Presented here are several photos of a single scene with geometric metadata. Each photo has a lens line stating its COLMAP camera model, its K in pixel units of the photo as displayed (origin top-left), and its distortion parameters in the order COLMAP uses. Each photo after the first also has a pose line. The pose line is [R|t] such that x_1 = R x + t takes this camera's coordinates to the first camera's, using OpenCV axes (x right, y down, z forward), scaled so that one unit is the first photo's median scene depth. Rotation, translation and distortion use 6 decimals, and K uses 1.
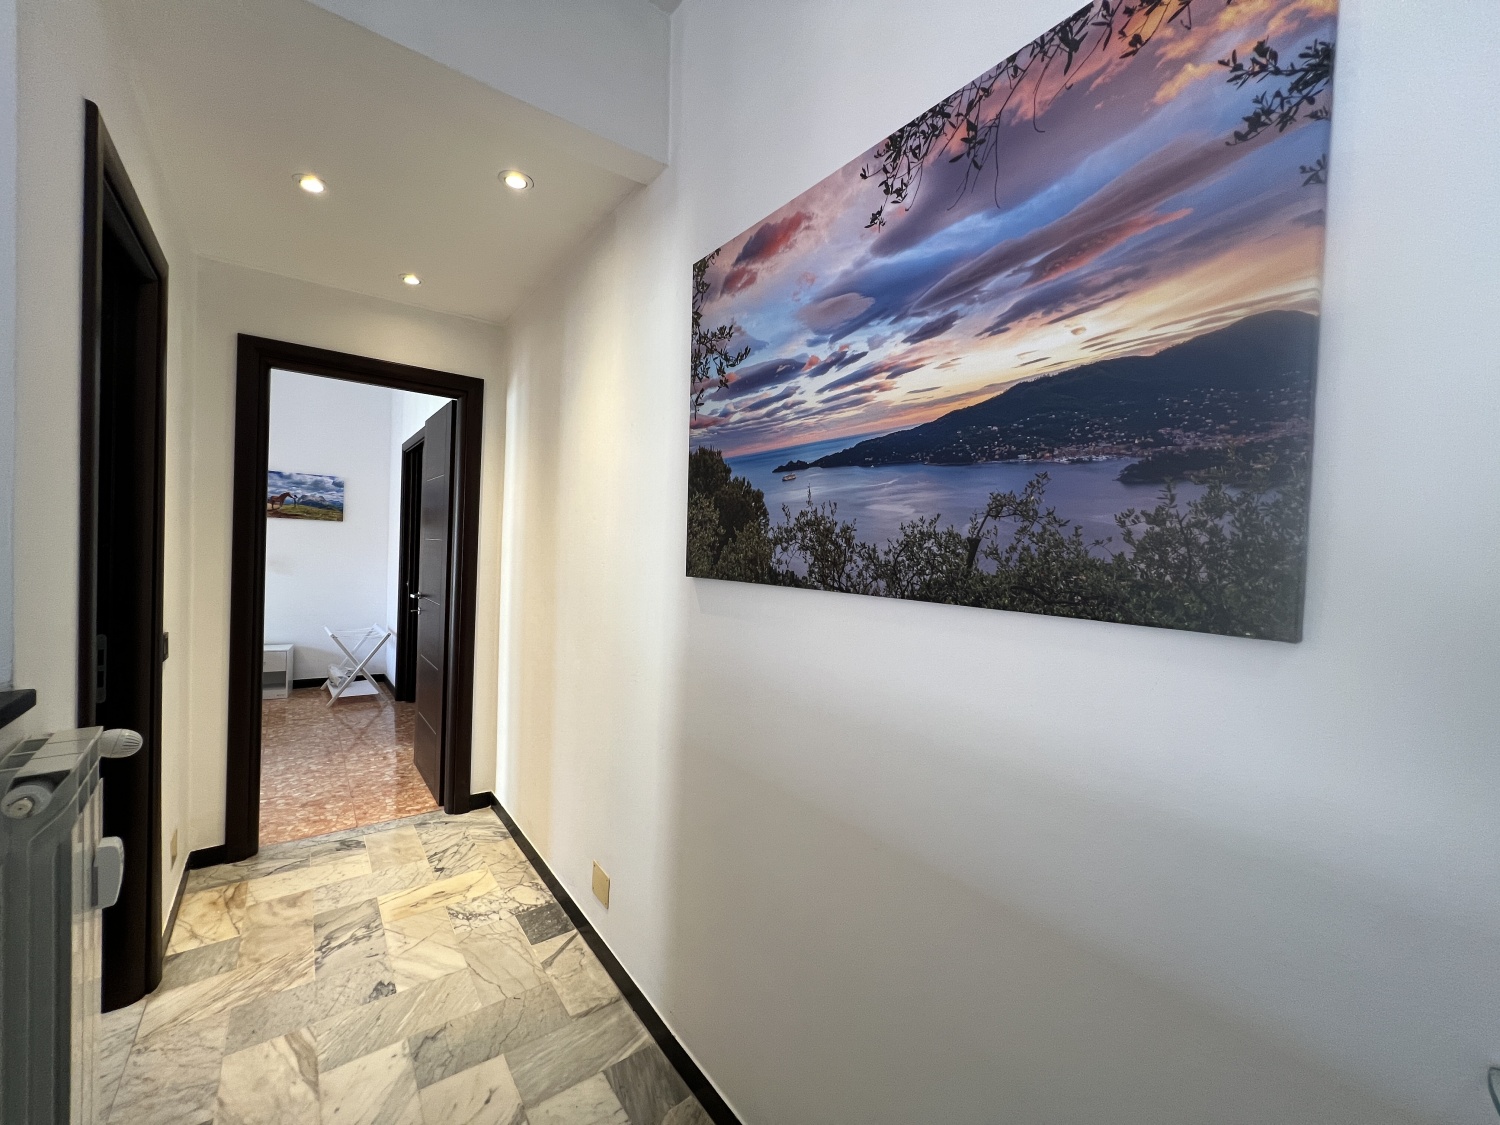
lens RADIAL K [[600.1, 0, 750.1], [0, 600.1, 564.2], [0, 0, 1]] dist [-0.003573, 0.000865]
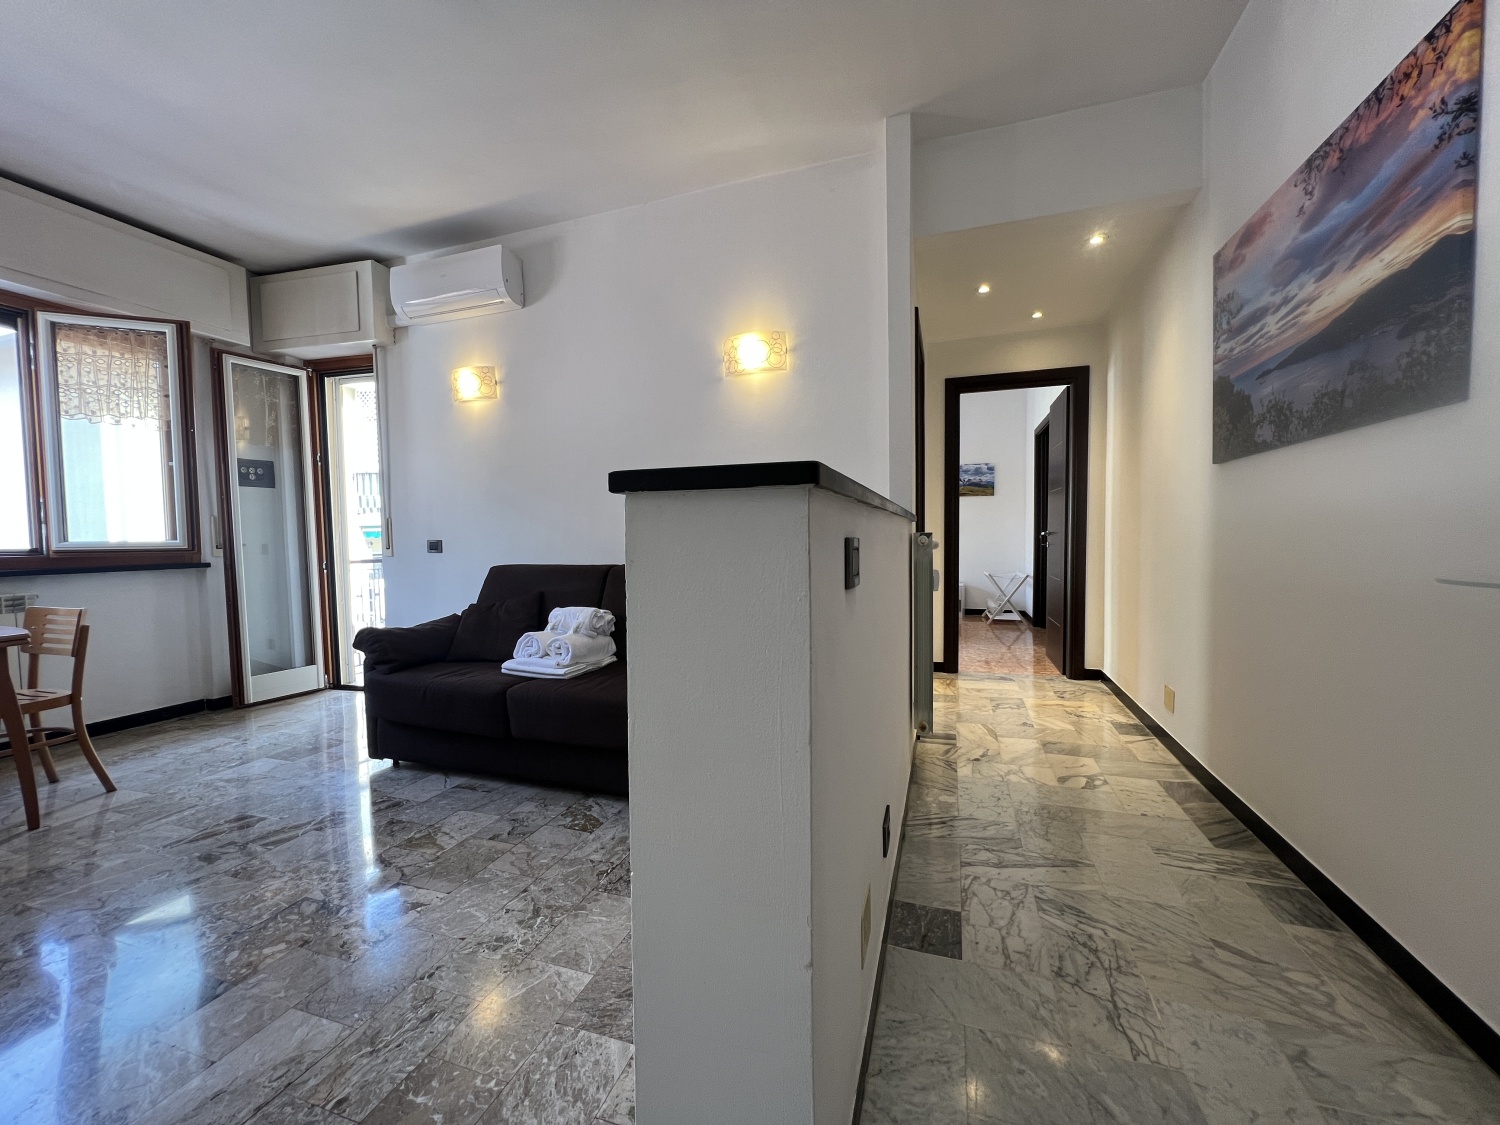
lens RADIAL K [[600.1, 0, 748.3], [0, 600.1, 563.1], [0, 0, 1]] dist [-0.003573, 0.000865]
pose [[0.559652, -0.007316, -0.828695, 0.514856], [0.016780, 0.999856, 0.002506, 0.261257], [0.828558, -0.015308, 0.559694, -0.861520]]
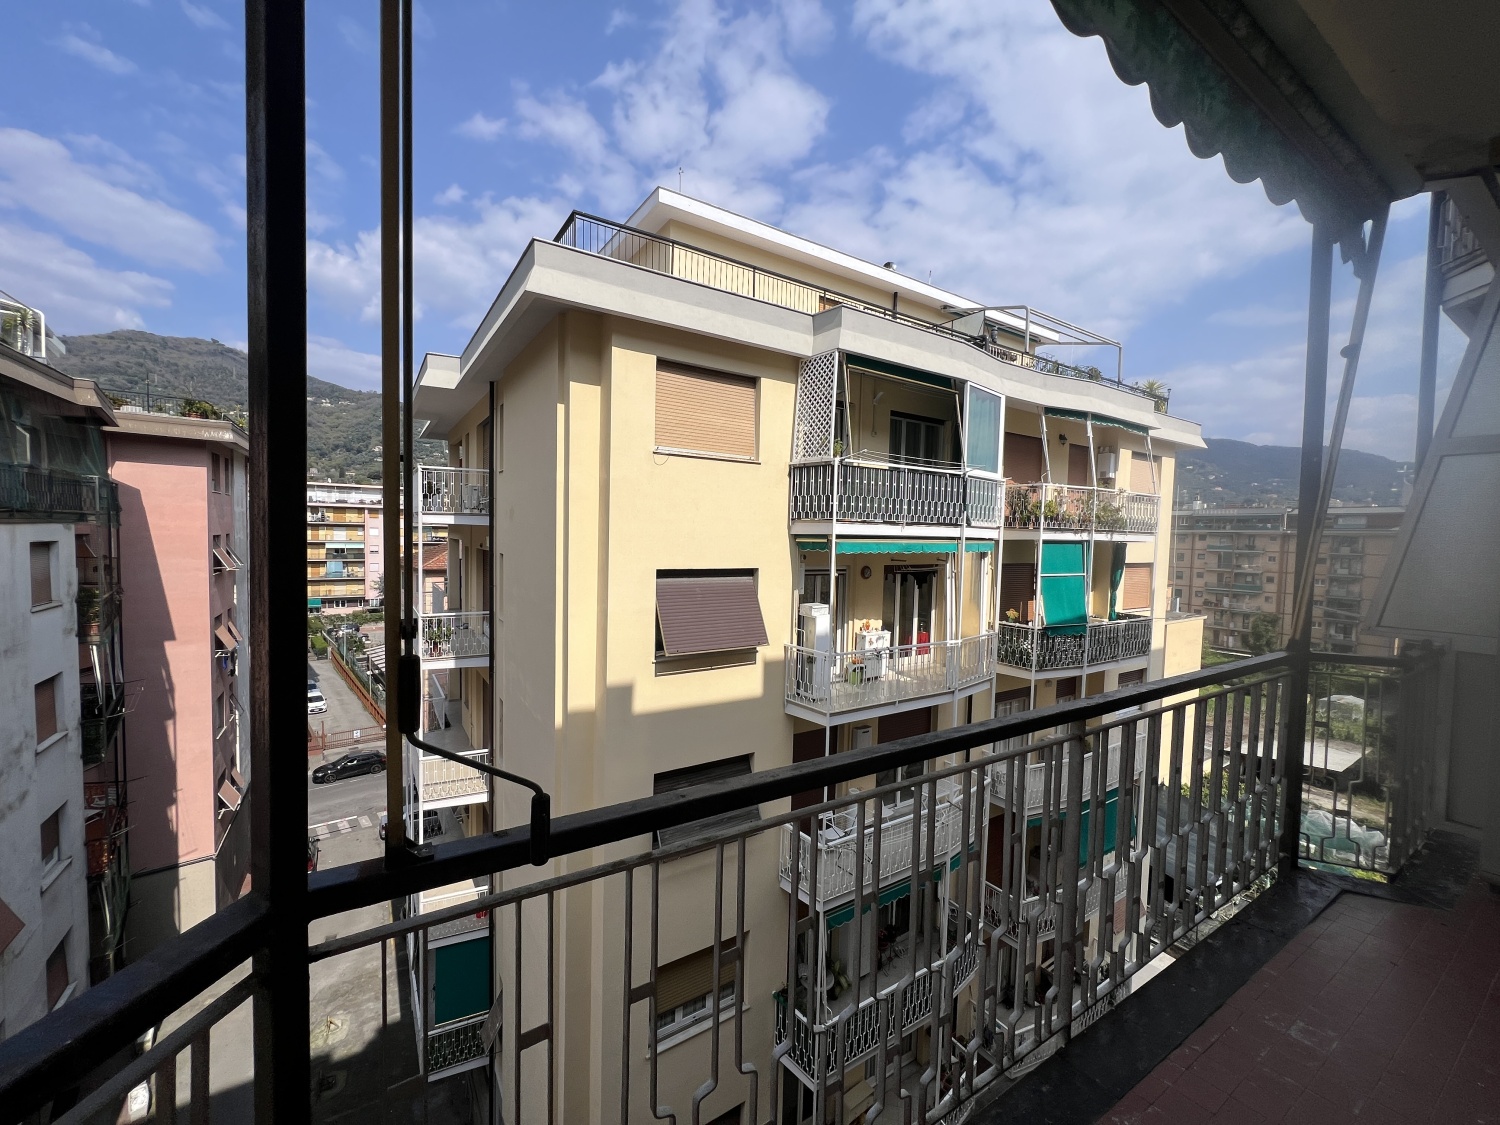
lens RADIAL K [[600.1, 0, 744.9], [0, 600.1, 559.4], [0, 0, 1]] dist [-0.003573, 0.000865]
pose [[-0.078240, -0.000374, -0.996935, -3.226152], [-0.048290, 0.998827, 0.003415, -0.082061], [0.995764, 0.048410, -0.078166, -0.645747]]
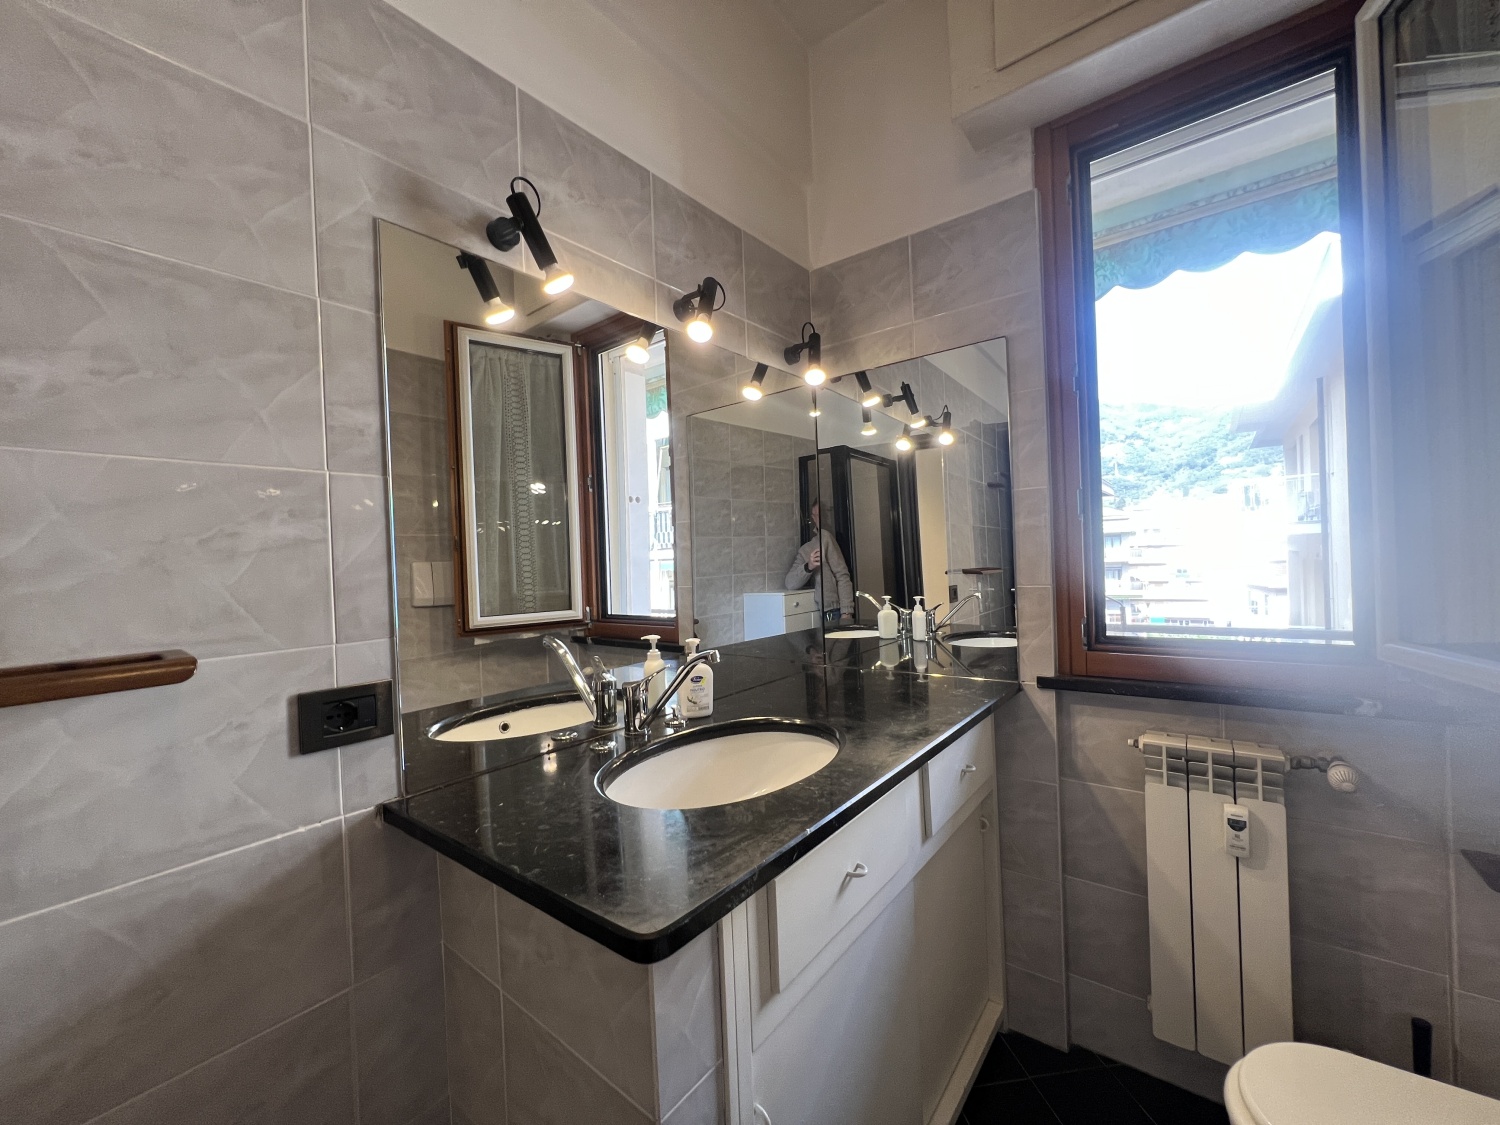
lens RADIAL K [[600.1, 0, 746.1], [0, 600.1, 563.2], [0, 0, 1]] dist [-0.003573, 0.000865]
pose [[-0.965495, -0.005965, -0.260352, -1.991448], [-0.010777, 0.999796, 0.017056, -0.003573], [0.260197, 0.019273, -0.965363, 0.779449]]
